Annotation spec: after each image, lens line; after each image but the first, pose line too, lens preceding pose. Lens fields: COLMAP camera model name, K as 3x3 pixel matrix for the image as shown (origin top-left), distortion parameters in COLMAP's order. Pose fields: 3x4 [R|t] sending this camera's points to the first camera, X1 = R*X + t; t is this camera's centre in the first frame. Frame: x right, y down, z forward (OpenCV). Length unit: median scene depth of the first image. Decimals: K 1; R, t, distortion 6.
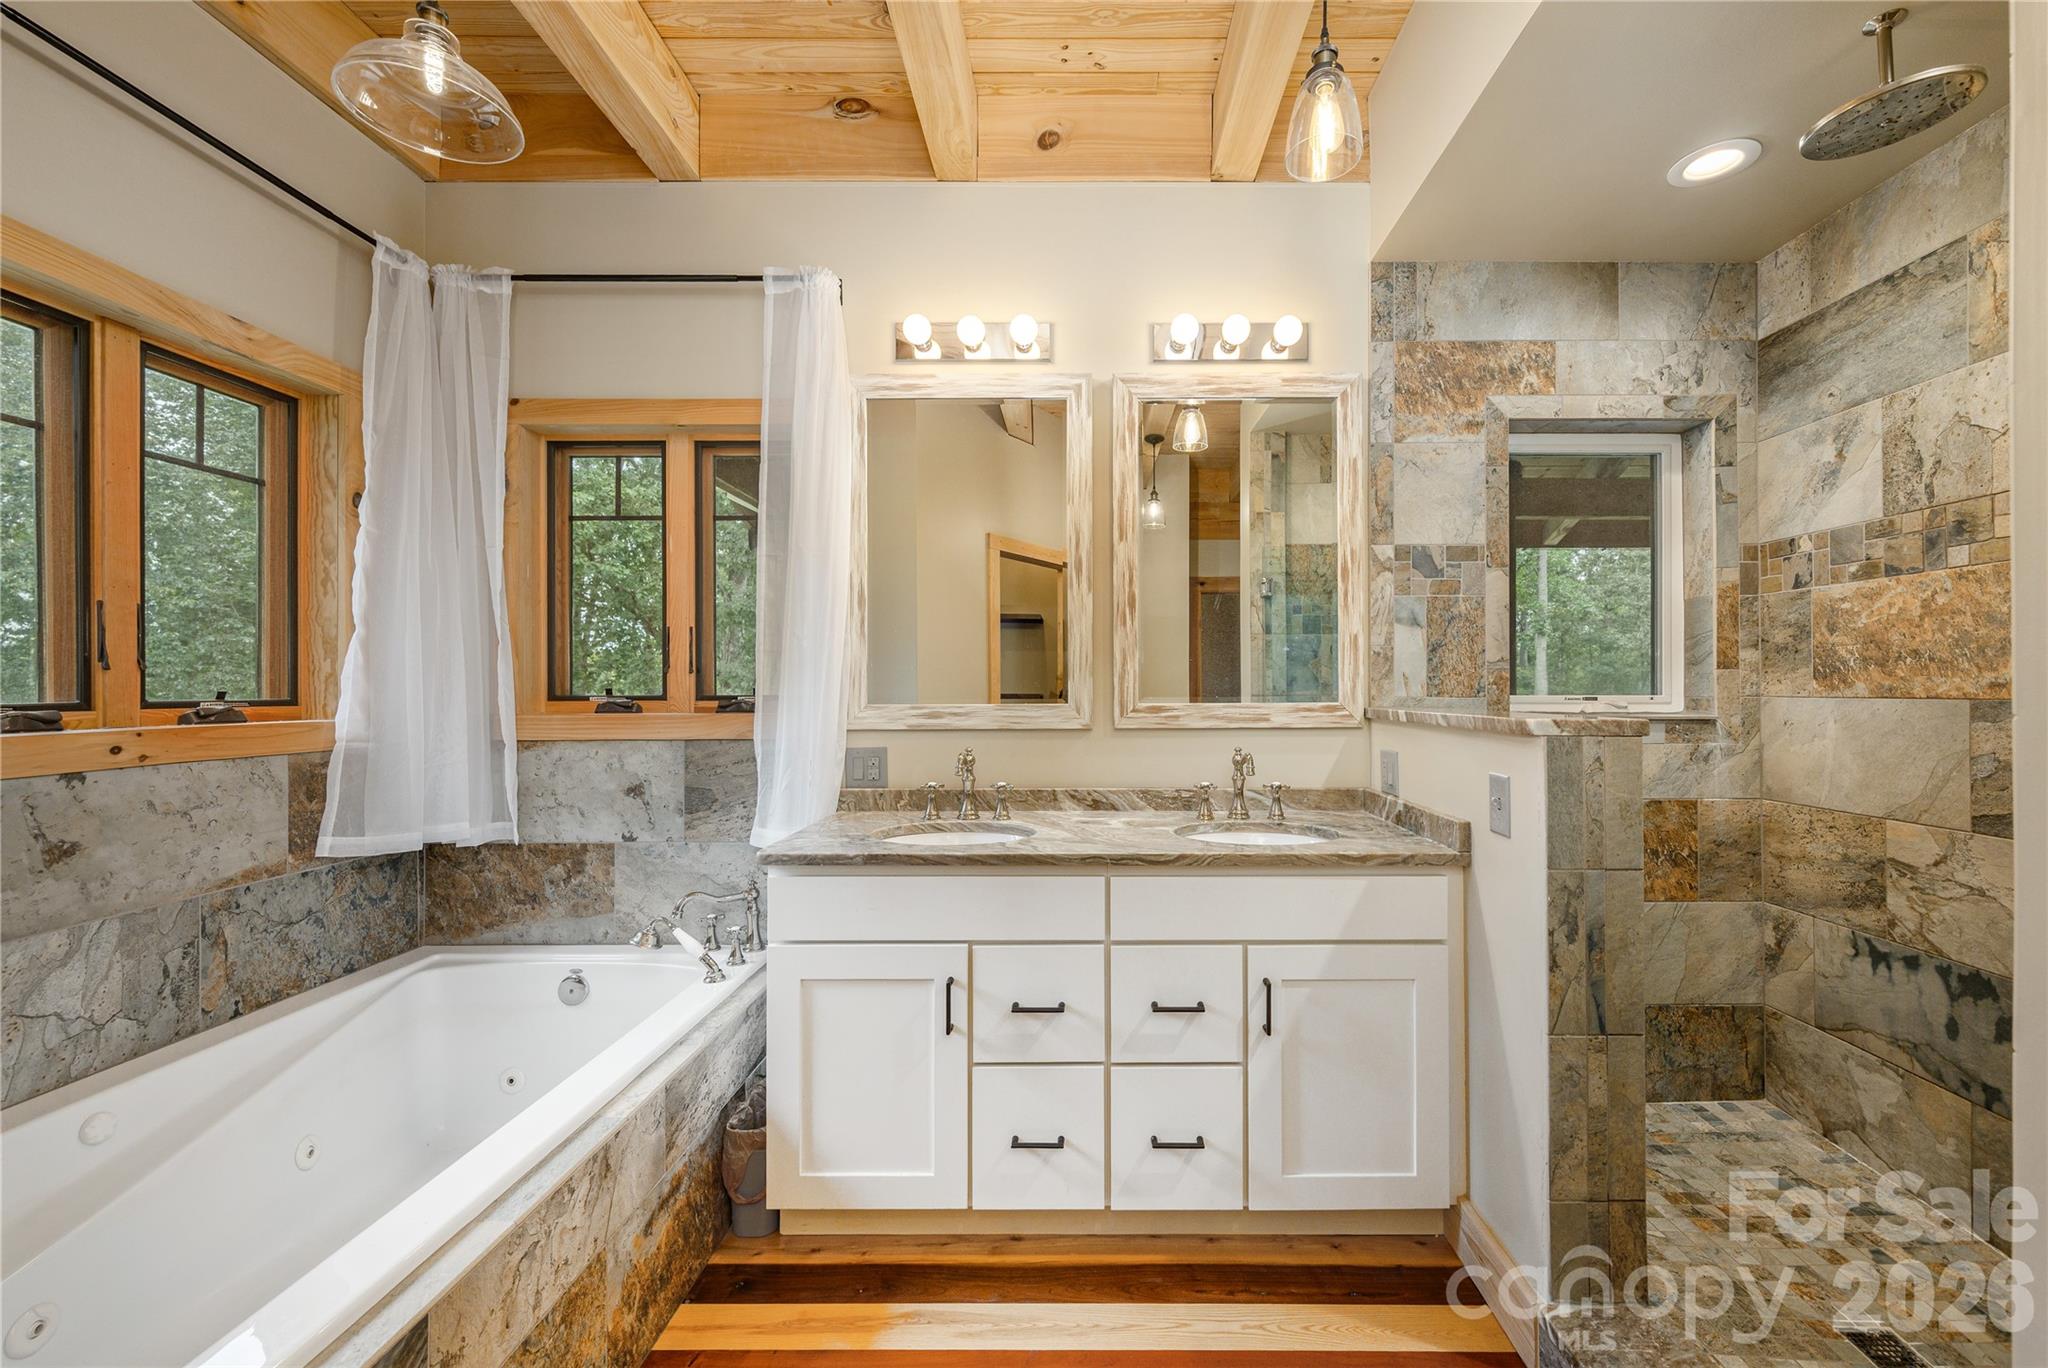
lens RADIAL K [[826.5, 0, 1032.9], [0, 826.5, 683.0], [0, 0, 1]] dist [-0.003281, 0.000134]
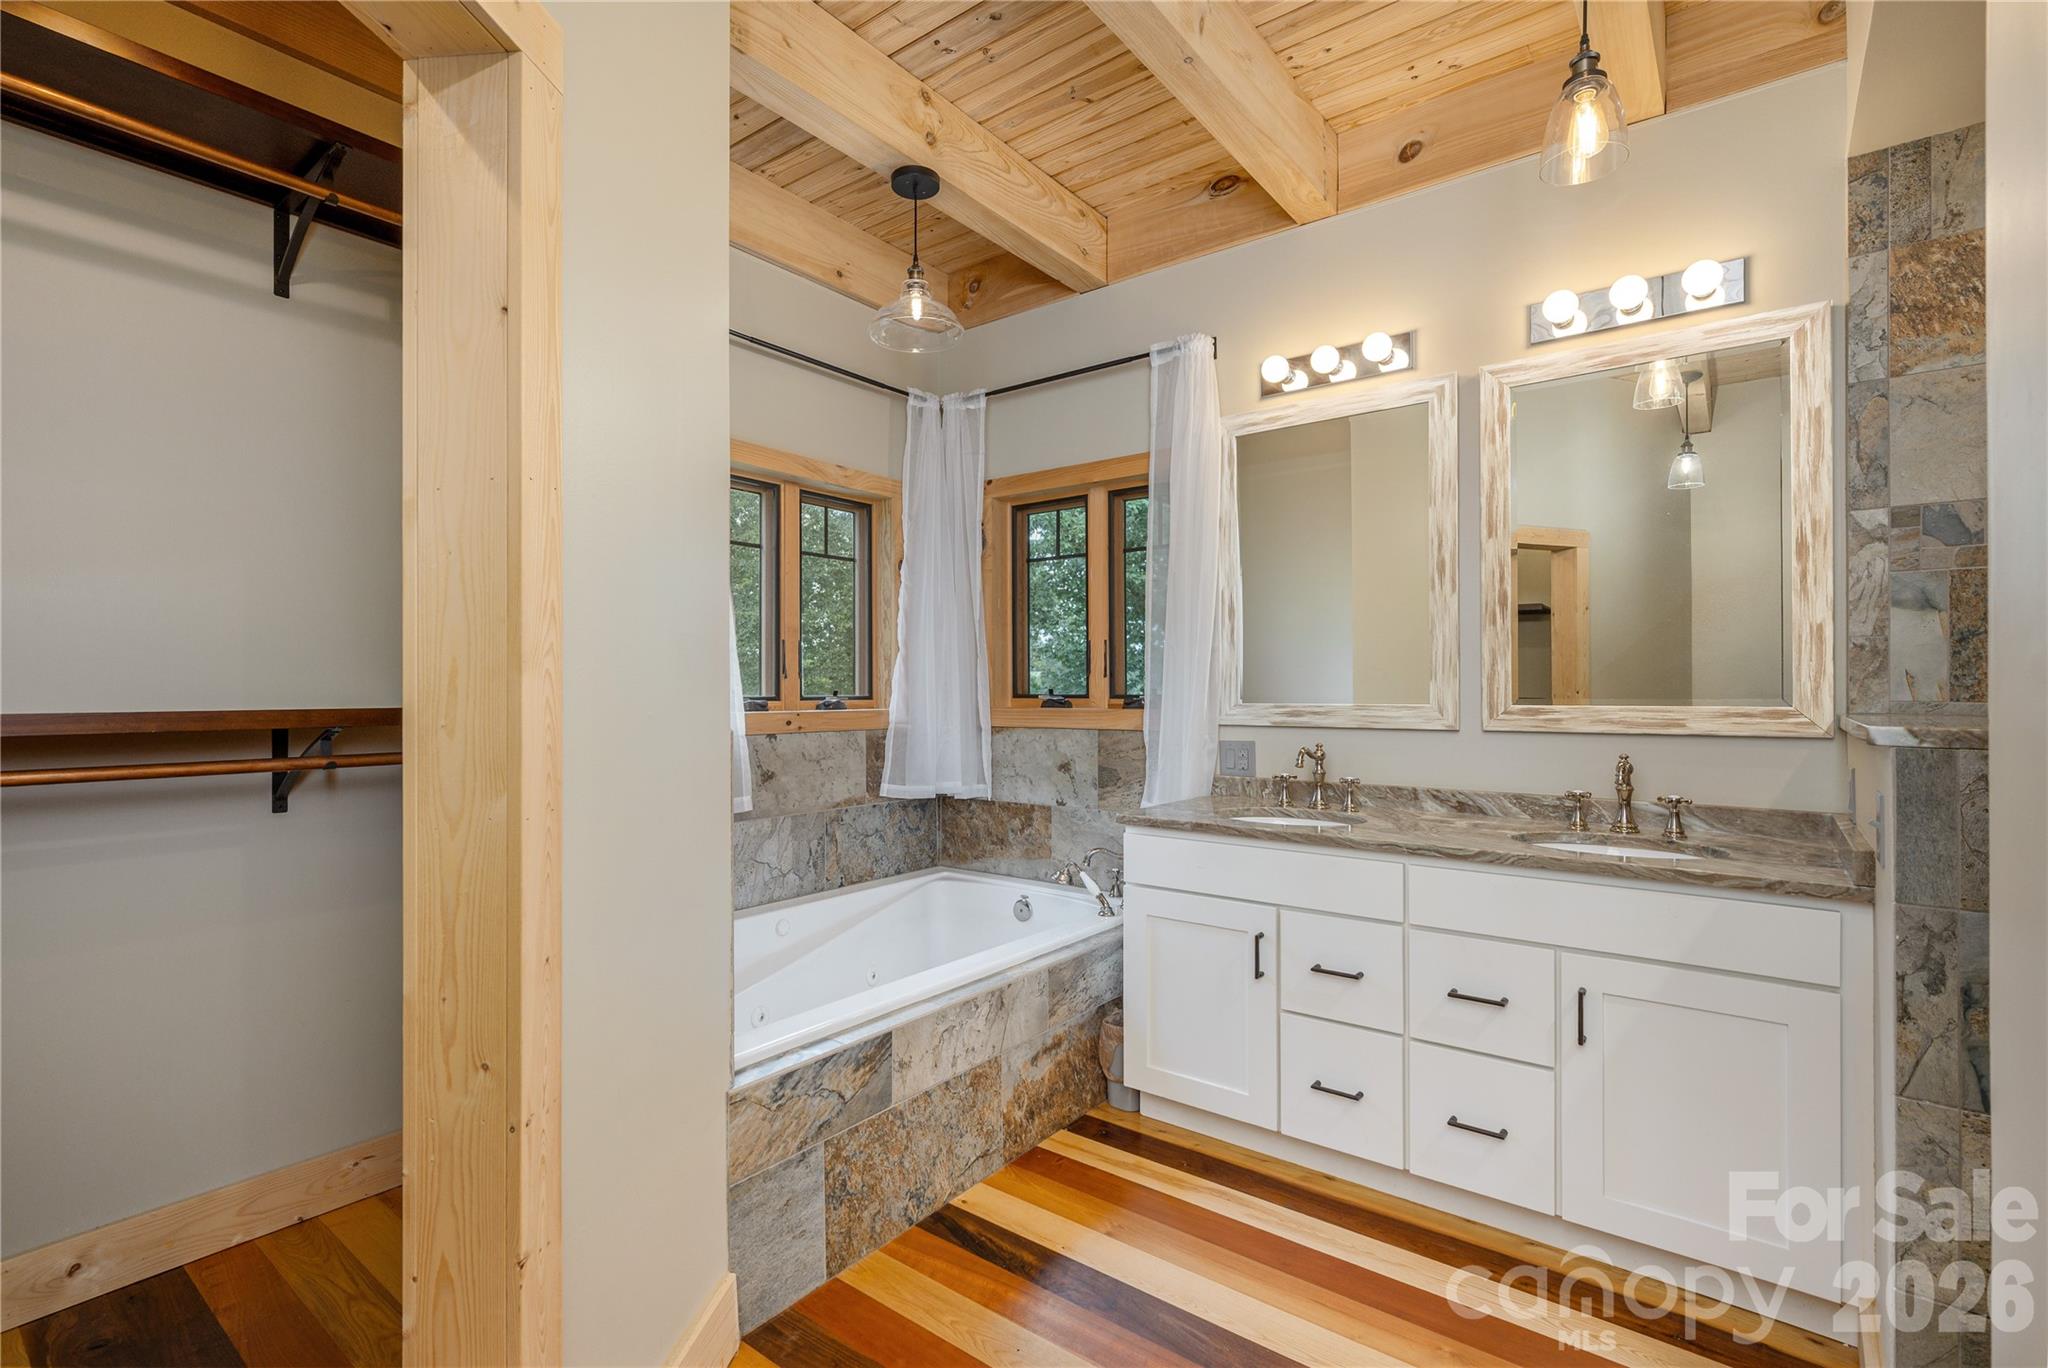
lens RADIAL K [[930.0, 0, 1015.0], [0, 930.0, 683.2], [0, 0, 1]] dist [-0.011594, 0.002586]
pose [[0.804334, -0.001242, -0.594176, 0.342708], [0.003493, 0.999990, 0.002638, -0.006479], [0.594167, -0.004197, 0.804331, -0.238076]]
